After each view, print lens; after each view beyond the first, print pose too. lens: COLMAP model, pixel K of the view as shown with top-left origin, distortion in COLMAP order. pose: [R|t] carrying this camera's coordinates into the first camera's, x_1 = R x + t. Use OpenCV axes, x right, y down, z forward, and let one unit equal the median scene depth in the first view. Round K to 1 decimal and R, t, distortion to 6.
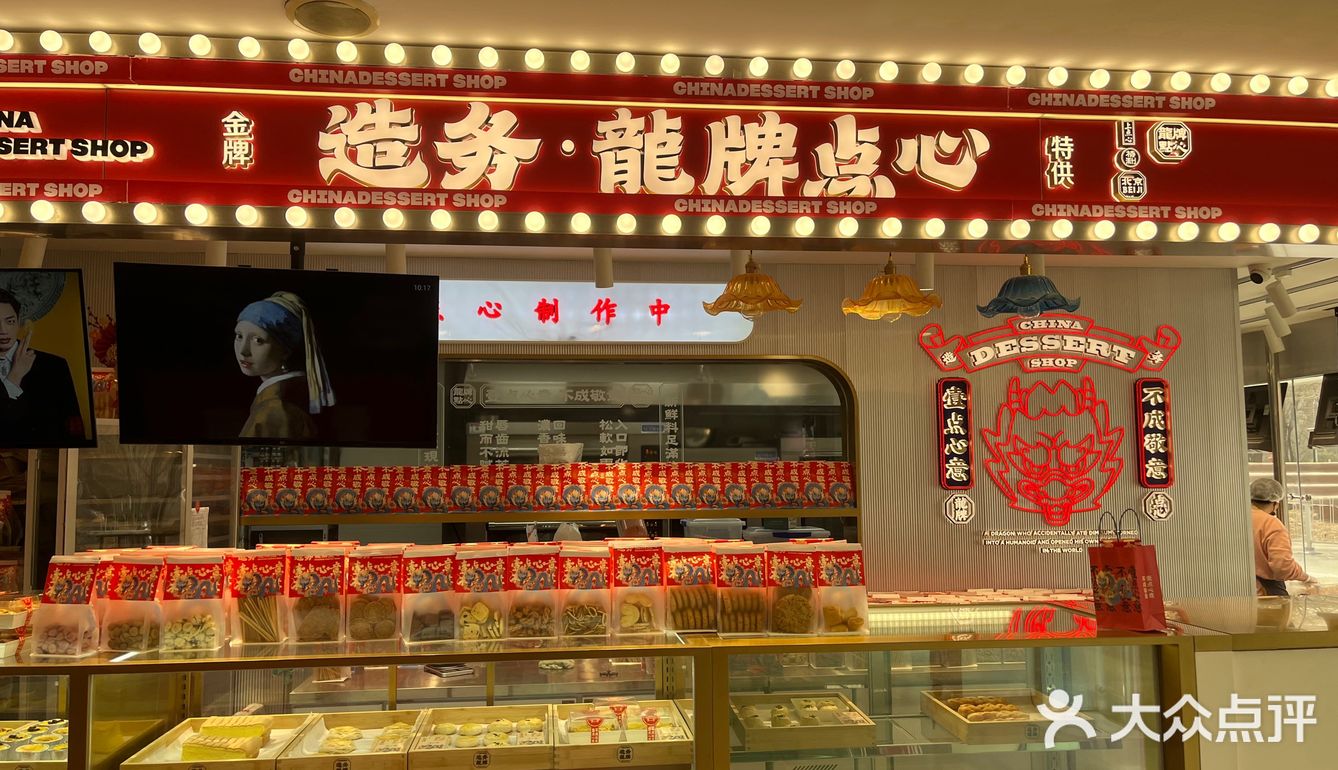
lens RADIAL K [[1229.6, 0, 690.2], [0, 1229.6, 388.8], [0, 0, 1]] dist [0.032300, -0.015105]
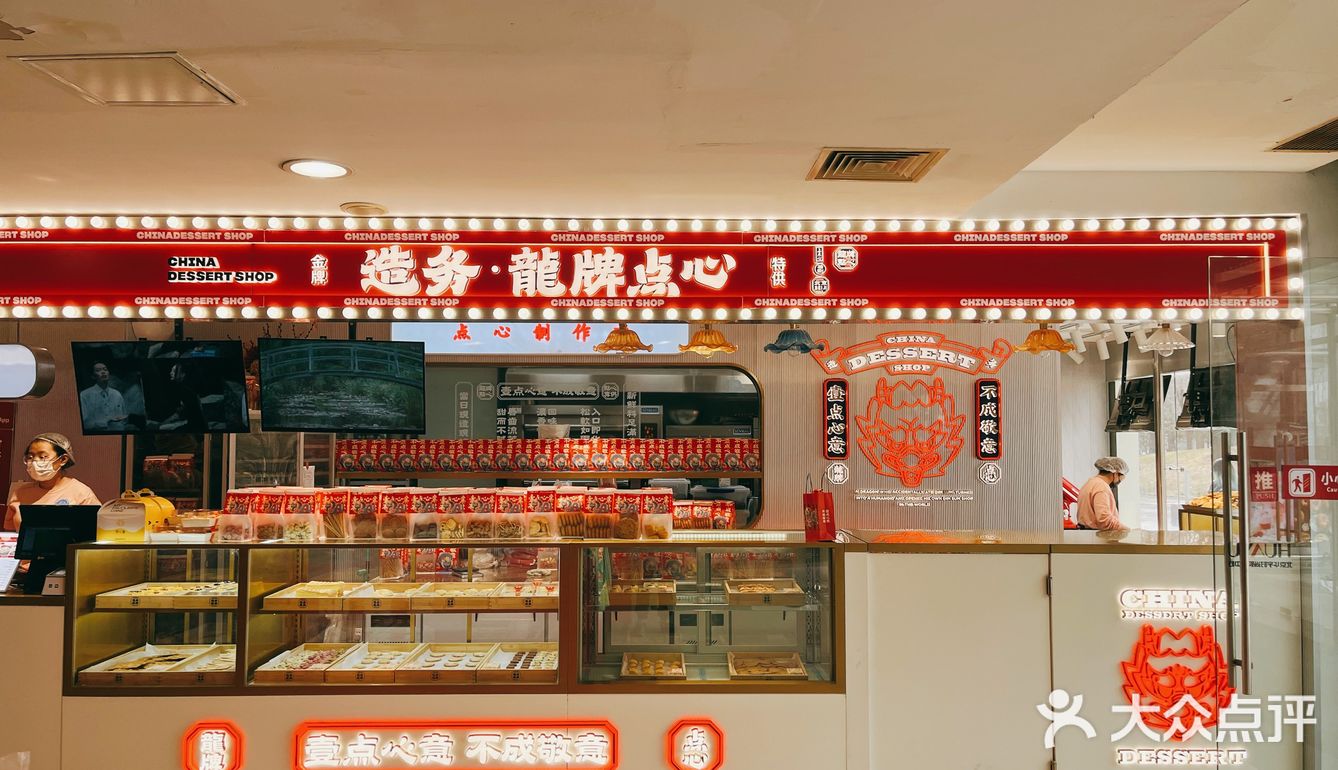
lens RADIAL K [[1244.0, 0, 670.4], [0, 1244.0, 408.8], [0, 0, 1]] dist [0.067506, -0.275416]
pose [[0.994173, 0.005806, -0.107641, 0.344117], [-0.001073, 0.999032, 0.043975, -0.069777], [0.107792, -0.043604, 0.993217, -0.778424]]
